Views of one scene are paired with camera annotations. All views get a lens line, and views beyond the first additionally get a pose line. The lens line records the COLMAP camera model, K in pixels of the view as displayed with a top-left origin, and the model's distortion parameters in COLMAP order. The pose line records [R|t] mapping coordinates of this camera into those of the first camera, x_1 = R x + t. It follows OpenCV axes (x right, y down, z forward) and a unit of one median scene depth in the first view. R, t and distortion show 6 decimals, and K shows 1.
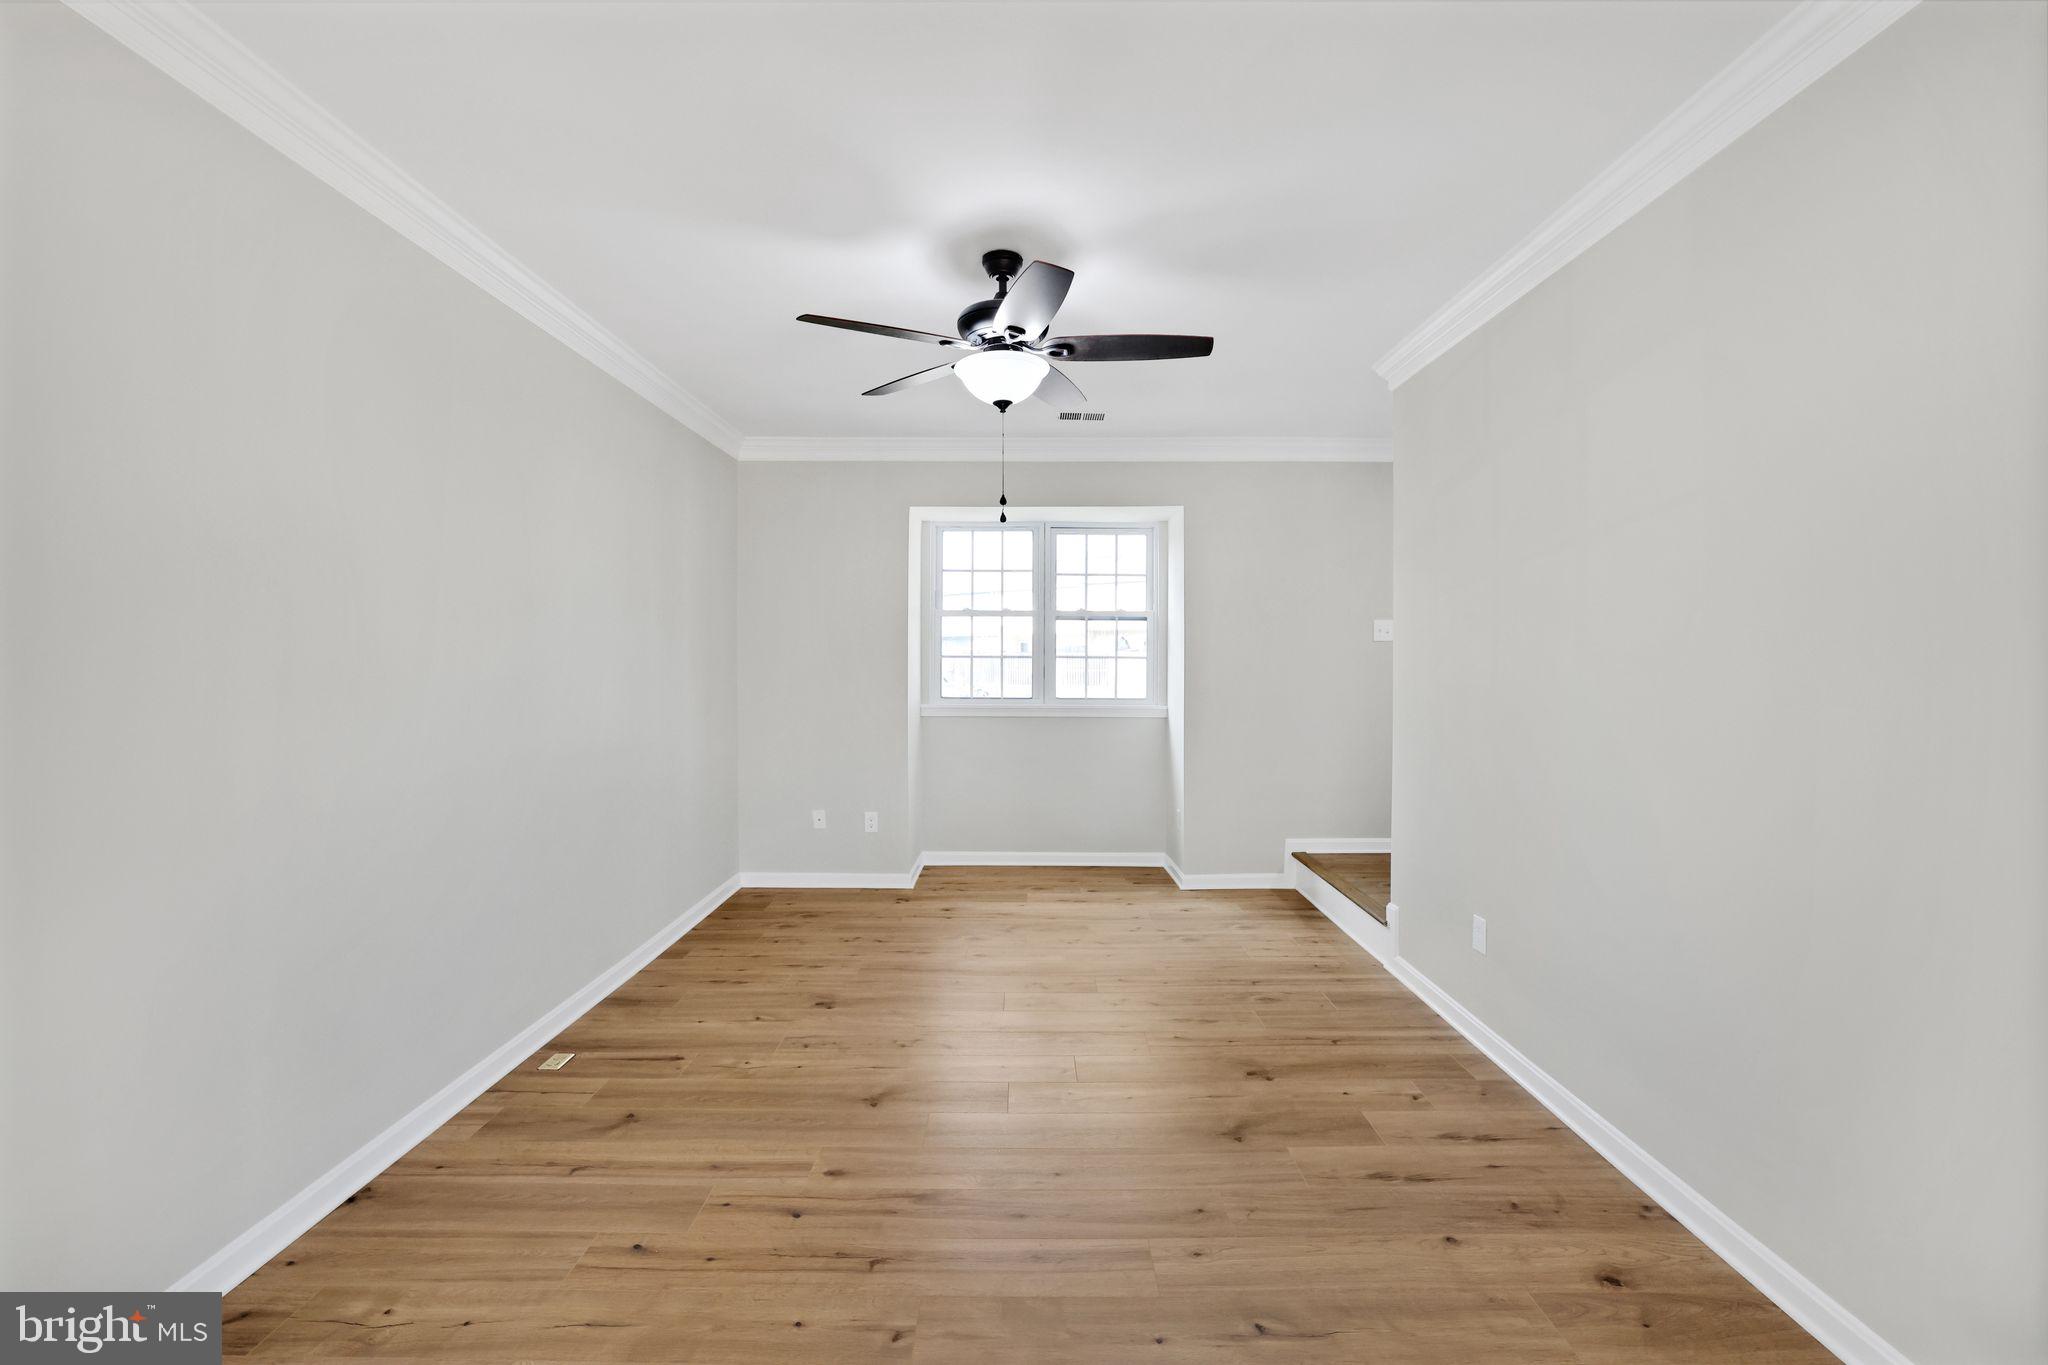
lens RADIAL K [[890.9, 0, 1019.2], [0, 890.9, 677.3], [0, 0, 1]] dist [-0.052938, 0.022072]
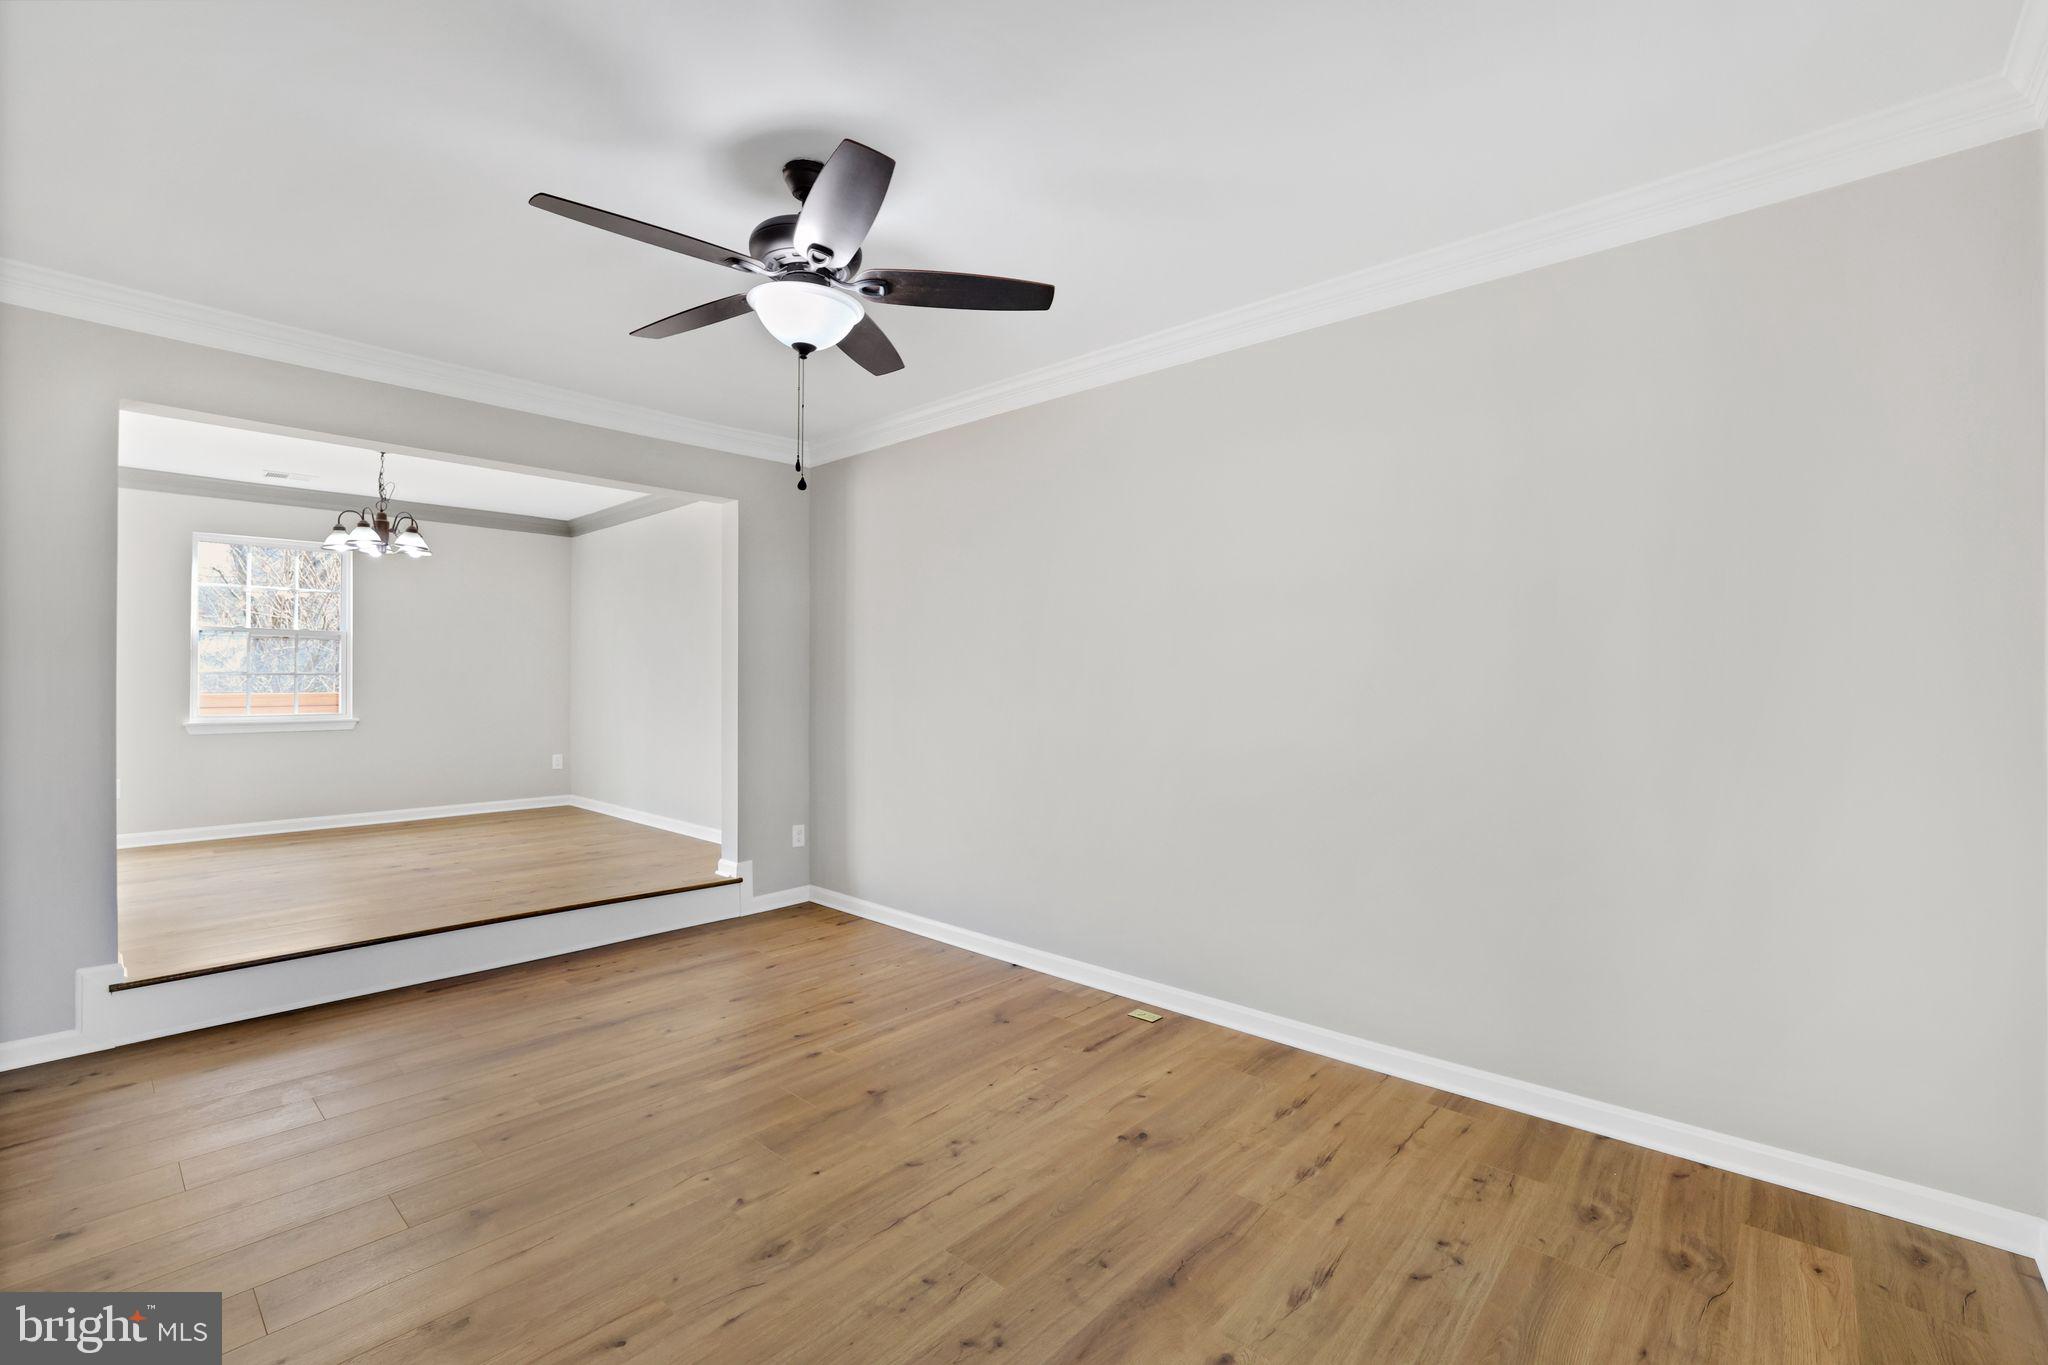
lens RADIAL K [[890.9, 0, 1019.2], [0, 890.9, 677.3], [0, 0, 1]] dist [-0.052938, 0.022072]
pose [[-0.667903, -0.002470, -0.744245, 0.386950], [-0.016547, 0.999797, 0.011531, -0.011810], [0.744065, 0.020017, -0.667808, 1.436512]]
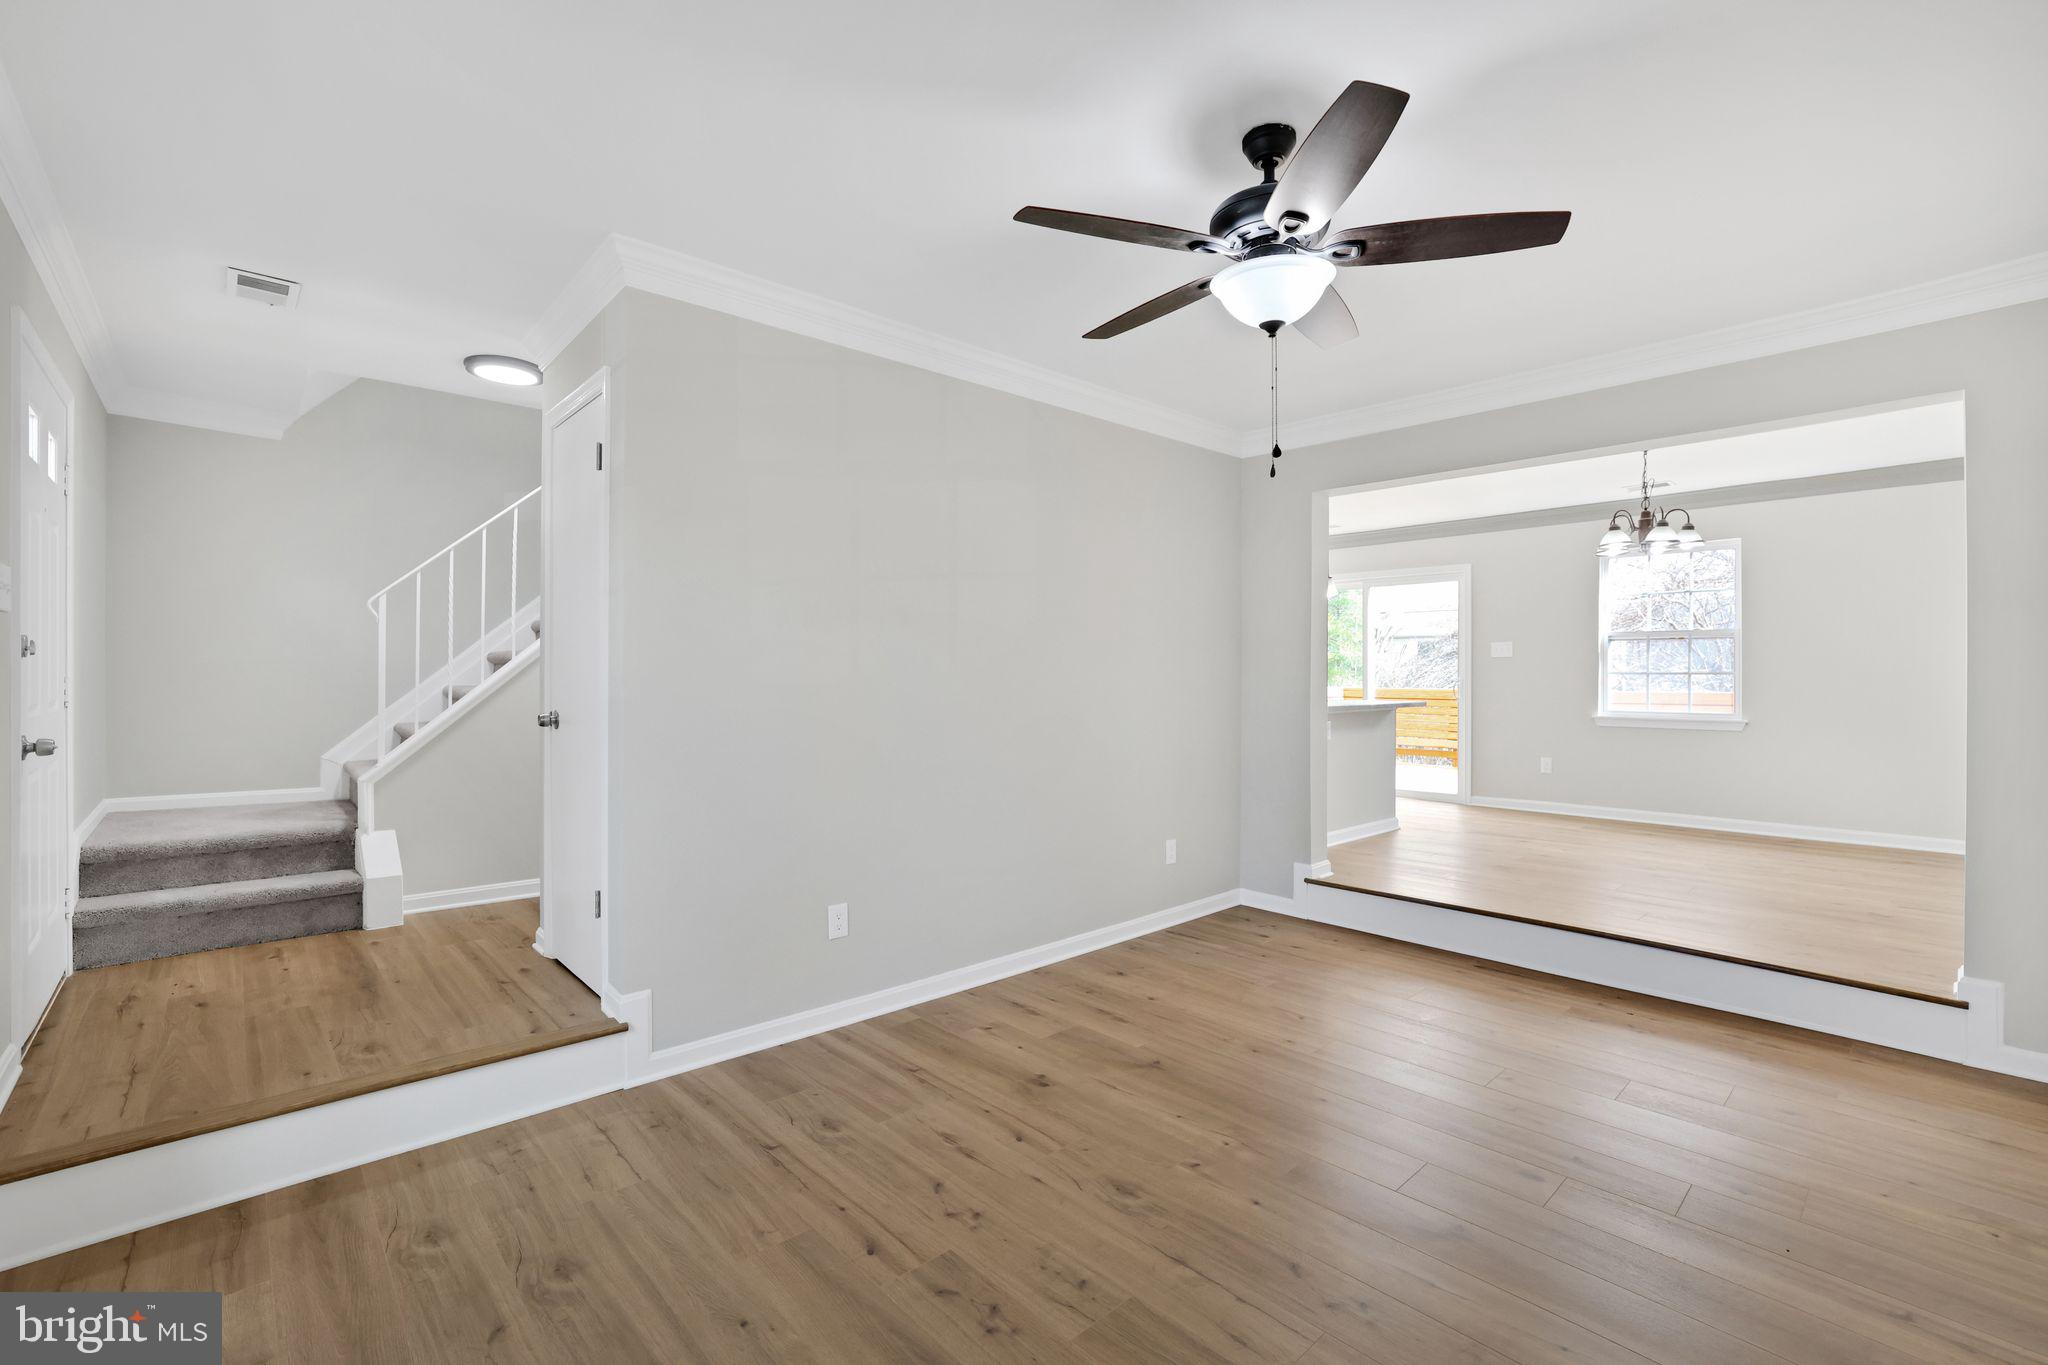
lens RADIAL K [[891.6, 0, 1012.5], [0, 891.6, 680.4], [0, 0, 1]] dist [-0.050682, 0.019282]
pose [[-0.673979, -0.005419, 0.738730, -0.368220], [0.013085, 0.999729, 0.019272, -0.013270], [-0.738634, 0.022655, -0.673725, 1.427236]]
